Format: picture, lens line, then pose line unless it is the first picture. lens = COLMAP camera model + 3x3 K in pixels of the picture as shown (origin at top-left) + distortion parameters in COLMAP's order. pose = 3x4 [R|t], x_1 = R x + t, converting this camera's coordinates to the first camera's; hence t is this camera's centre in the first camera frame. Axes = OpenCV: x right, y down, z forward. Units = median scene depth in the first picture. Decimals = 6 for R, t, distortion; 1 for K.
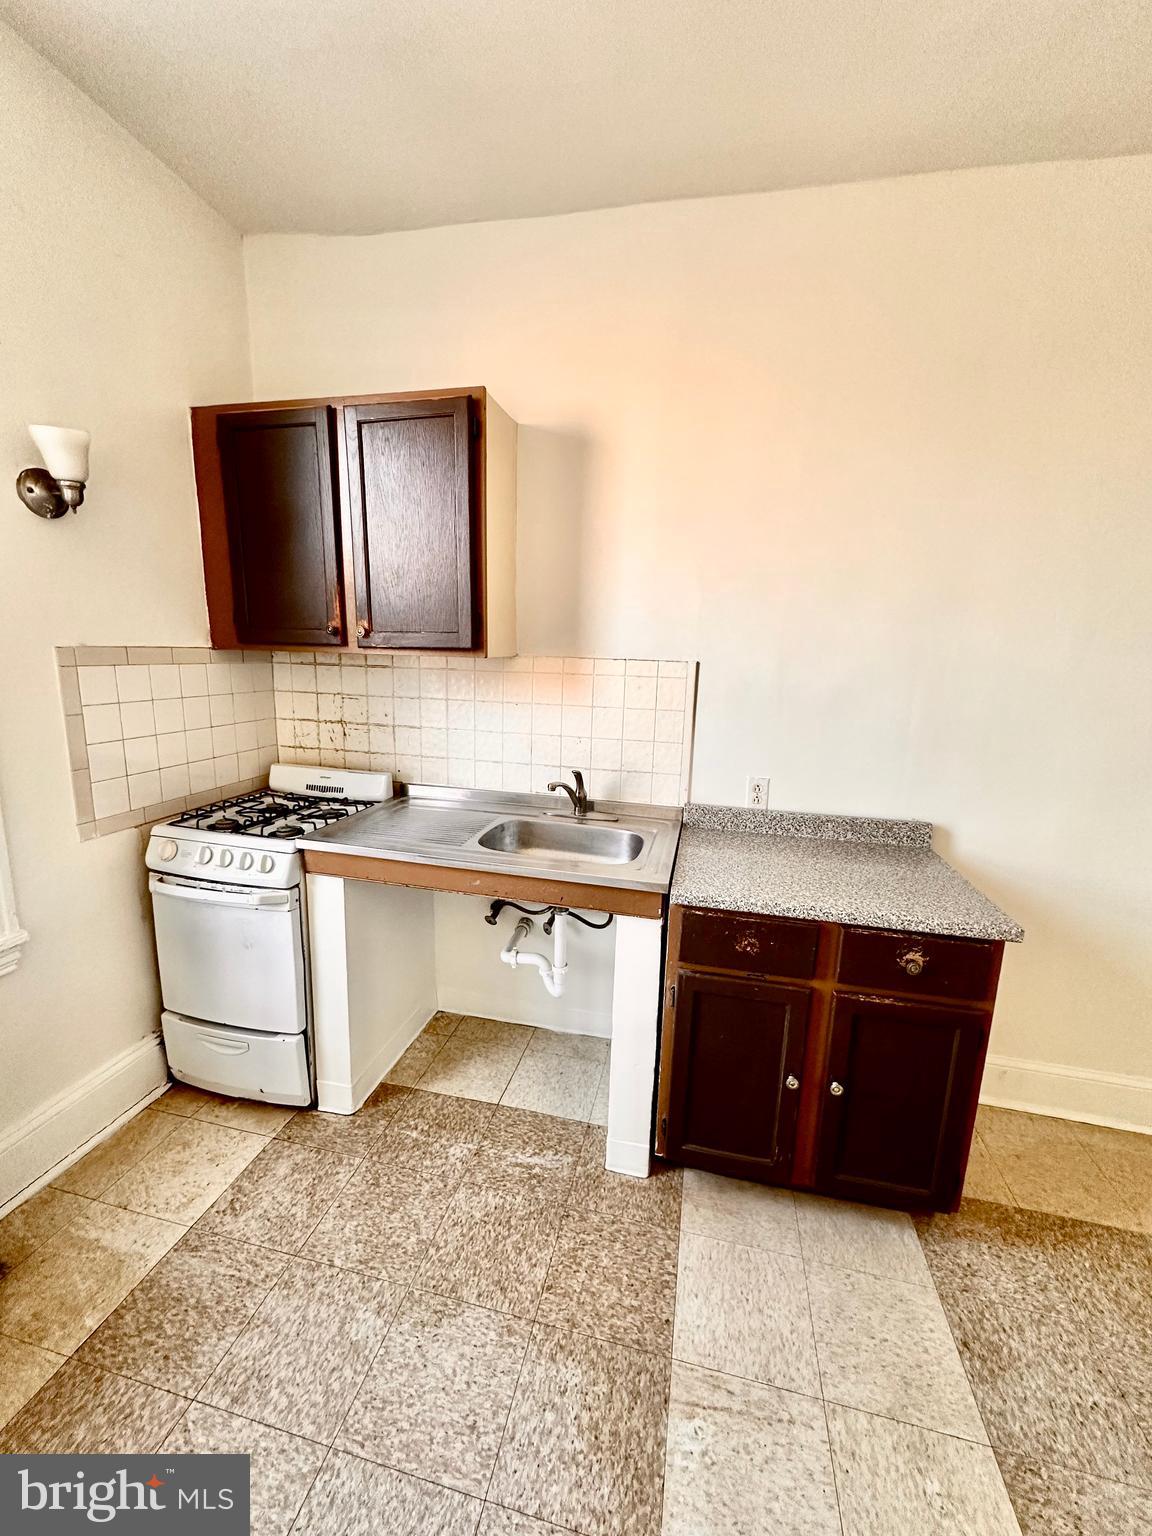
lens RADIAL K [[608.2, 0, 572.5], [0, 608.2, 770.0], [0, 0, 1]] dist [-0.001883, 0.000294]
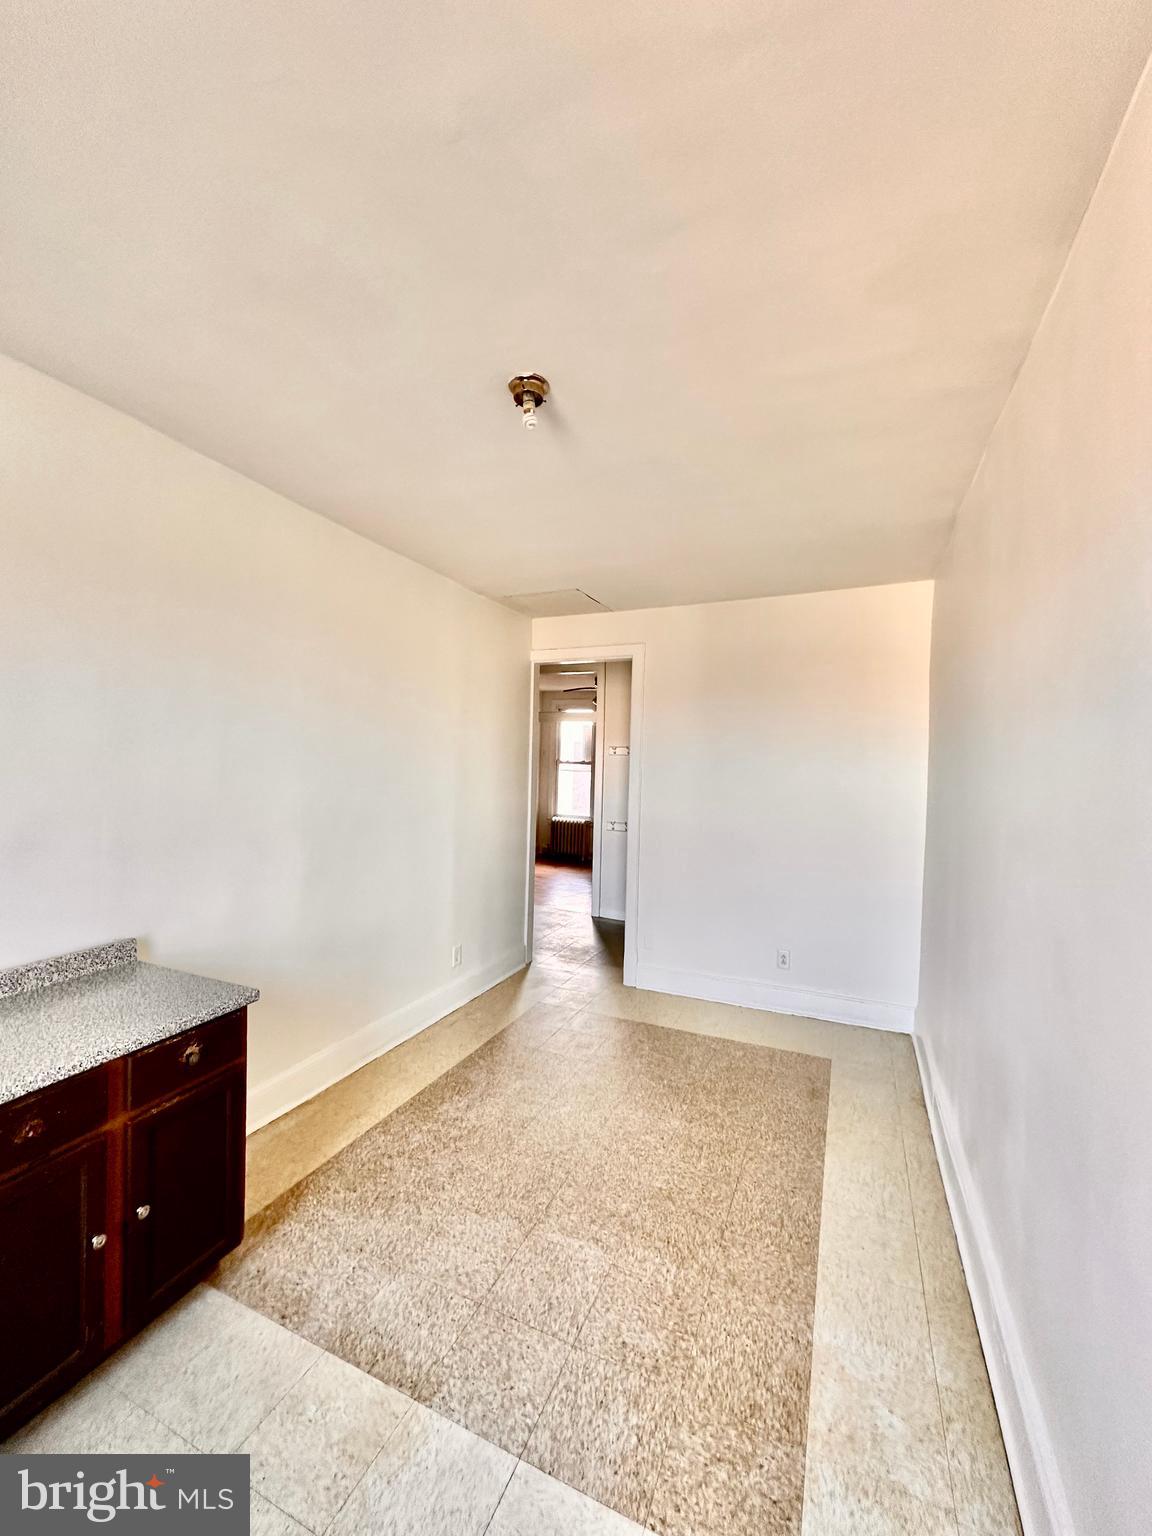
lens RADIAL K [[608.2, 0, 573.9], [0, 608.2, 768.8], [0, 0, 1]] dist [-0.001883, 0.000294]
pose [[0.200232, -0.042907, 0.978809, -0.424337], [0.169847, 0.985434, 0.008453, -0.118441], [-0.964914, 0.164555, 0.204603, -0.068155]]
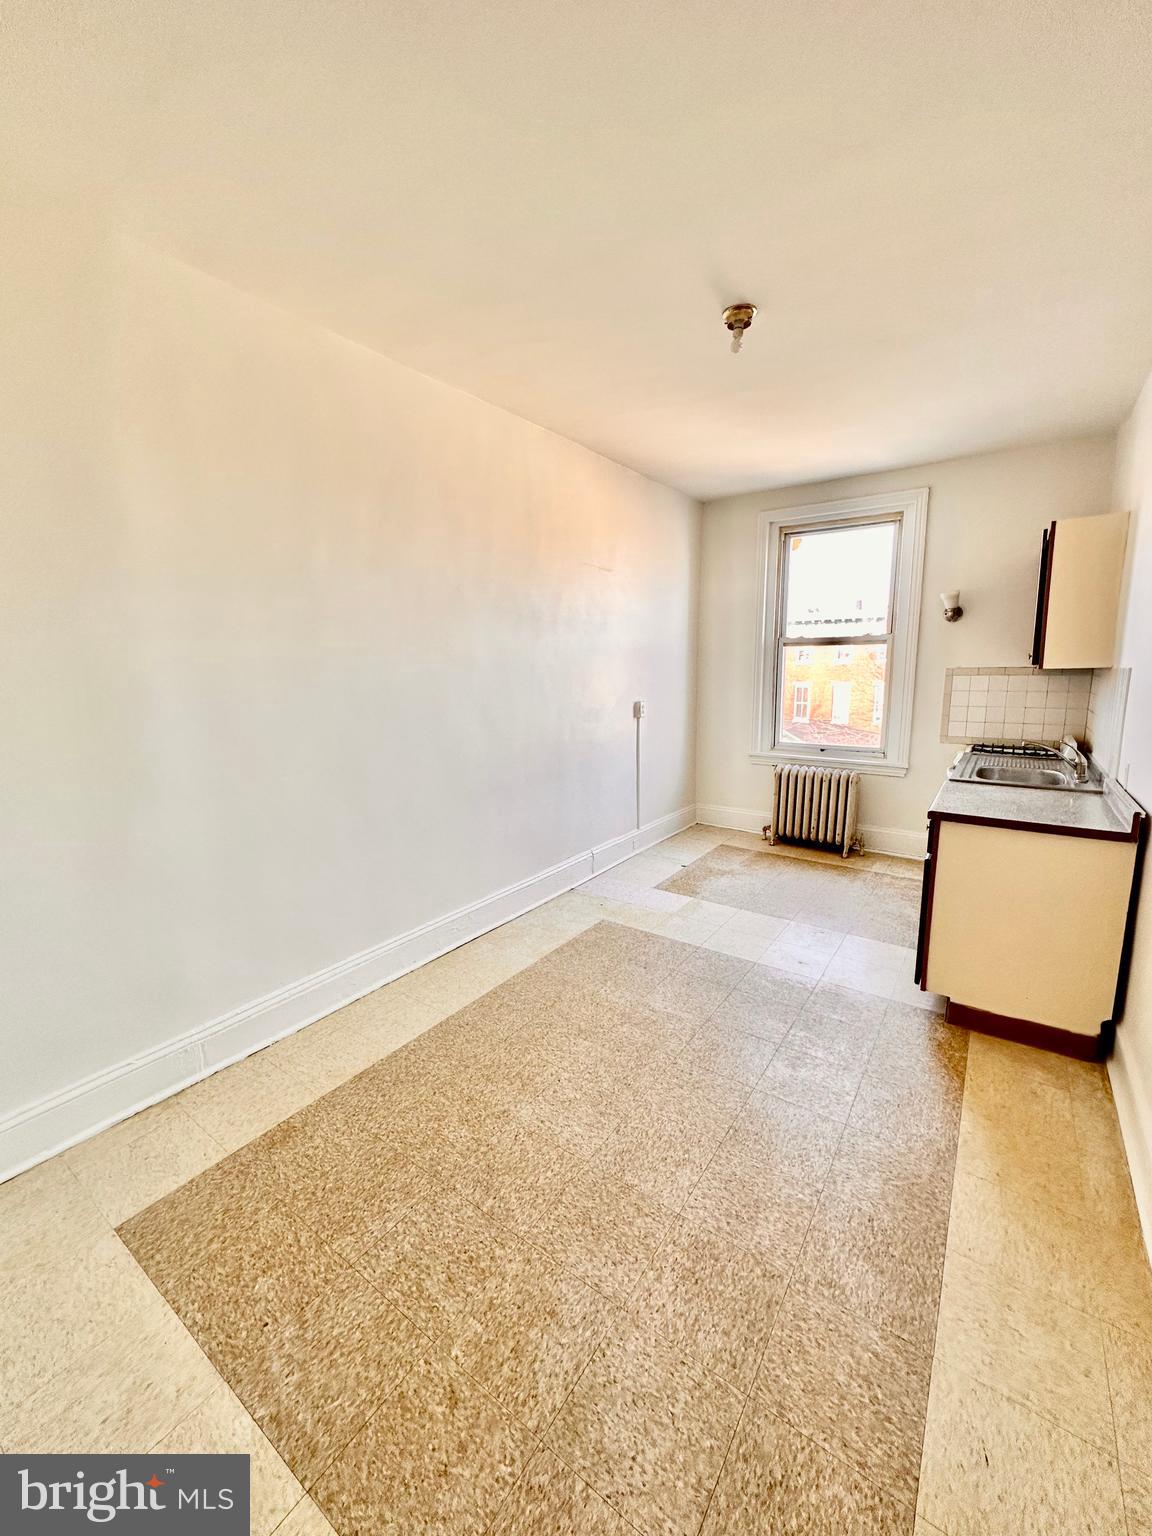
lens RADIAL K [[608.2, 0, 579.4], [0, 608.2, 762.8], [0, 0, 1]] dist [-0.001883, 0.000294]
pose [[-0.374468, 0.118147, -0.919682, 2.576900], [-0.178596, 0.964087, 0.196570, -0.041010], [0.909878, 0.237861, -0.339919, 0.590393]]
